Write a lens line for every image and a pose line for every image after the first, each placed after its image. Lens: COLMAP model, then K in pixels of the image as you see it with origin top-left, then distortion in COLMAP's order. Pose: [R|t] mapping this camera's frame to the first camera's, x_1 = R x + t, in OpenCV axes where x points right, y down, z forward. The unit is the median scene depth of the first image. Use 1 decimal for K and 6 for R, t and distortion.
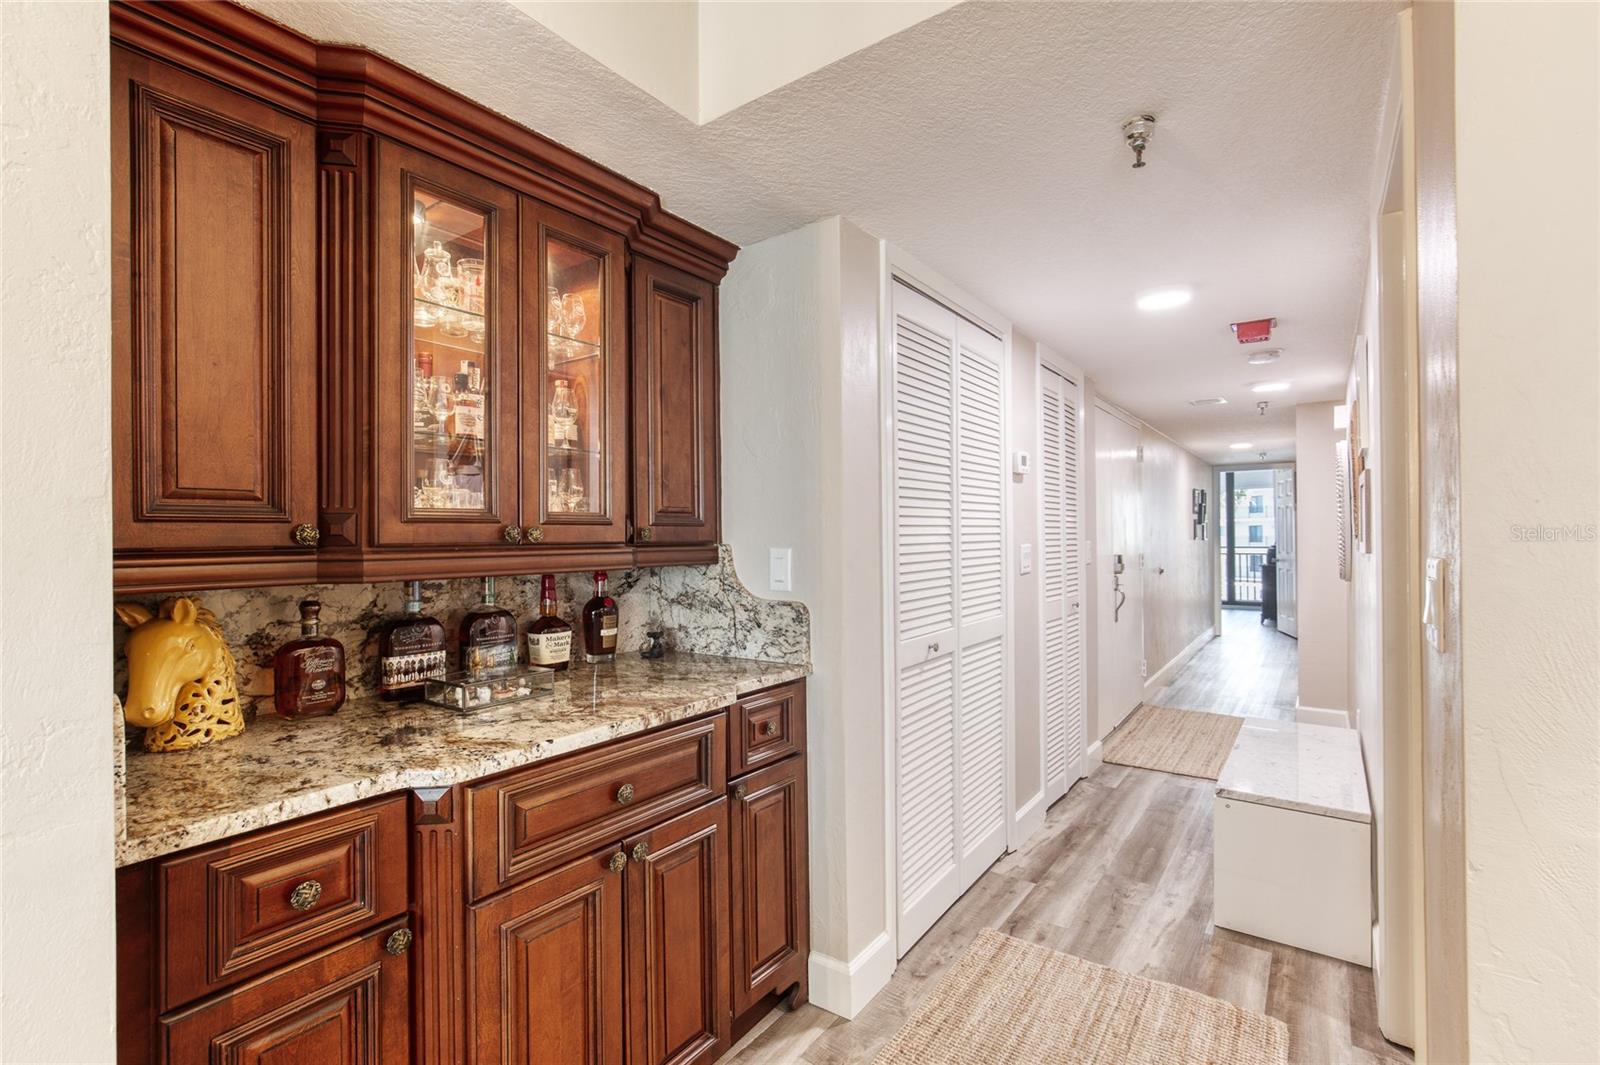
lens RADIAL K [[730.6, 0, 800.0], [0, 730.6, 532.5], [0, 0, 1]] dist [-0.019341, 0.010898]
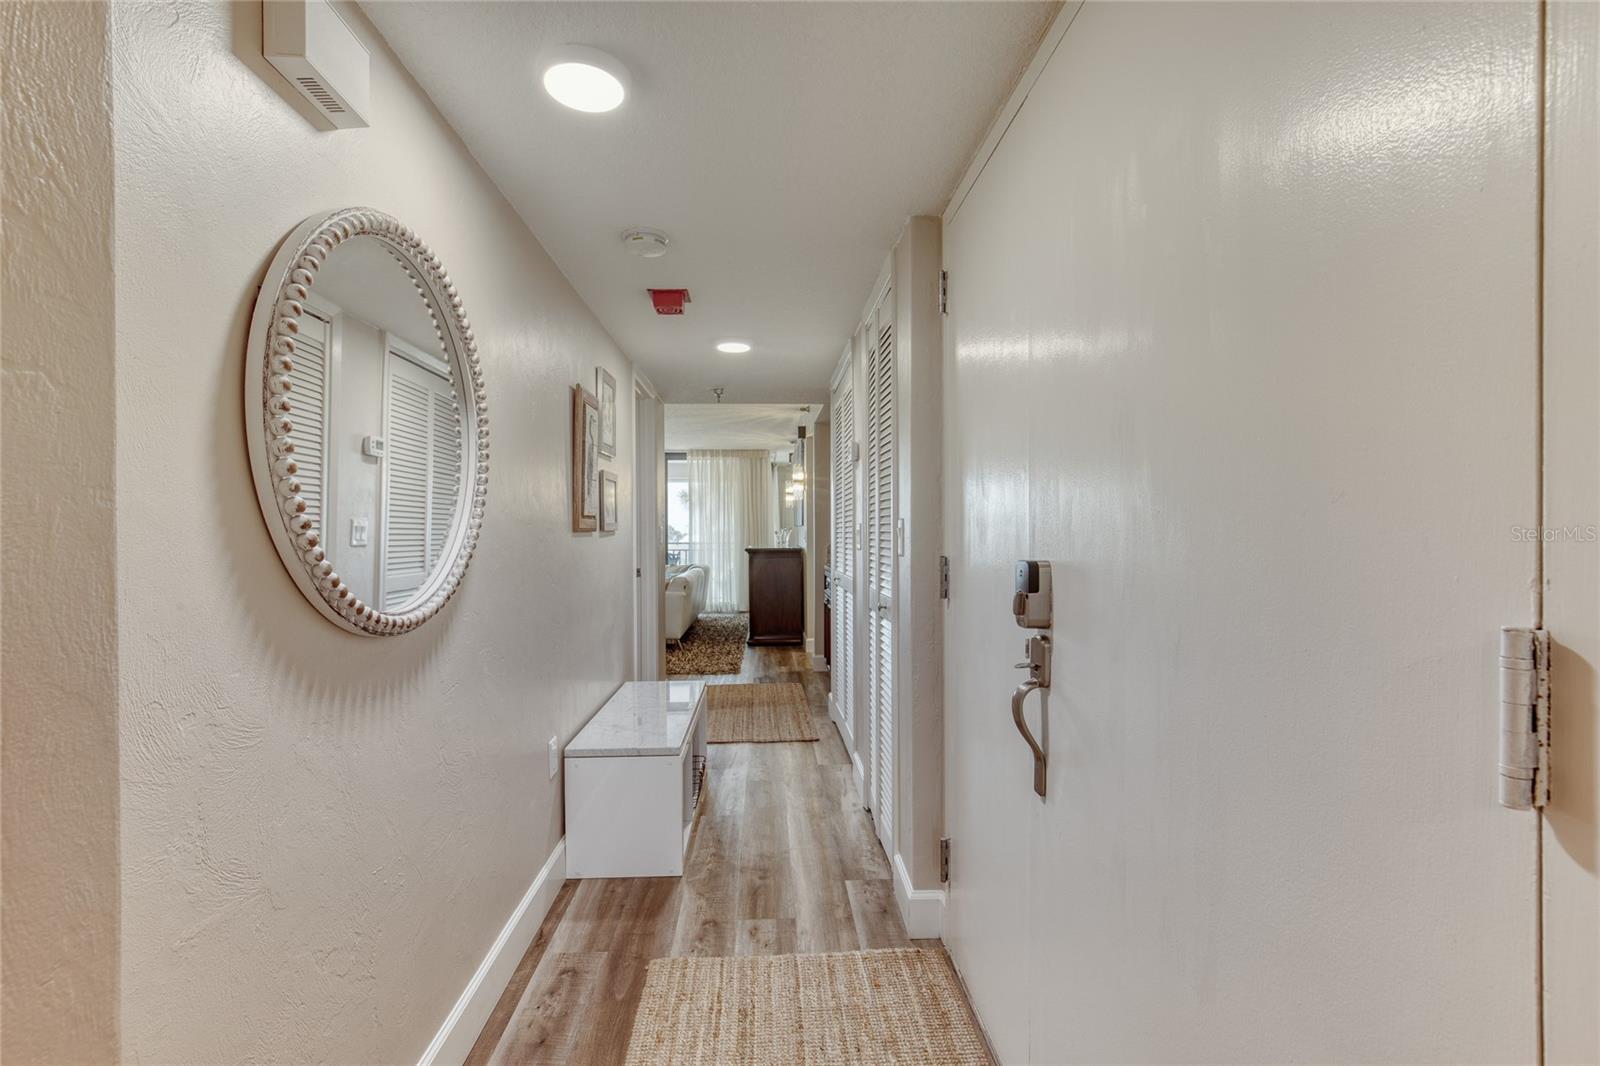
lens RADIAL K [[730.6, 0, 800.0], [0, 730.6, 533.0], [0, 0, 1]] dist [-0.019341, 0.010898]
pose [[-0.778232, 0.013947, -0.627822, 1.042122], [0.012531, 0.999899, 0.006679, 0.024291], [0.627852, -0.002669, -0.778328, 1.760608]]
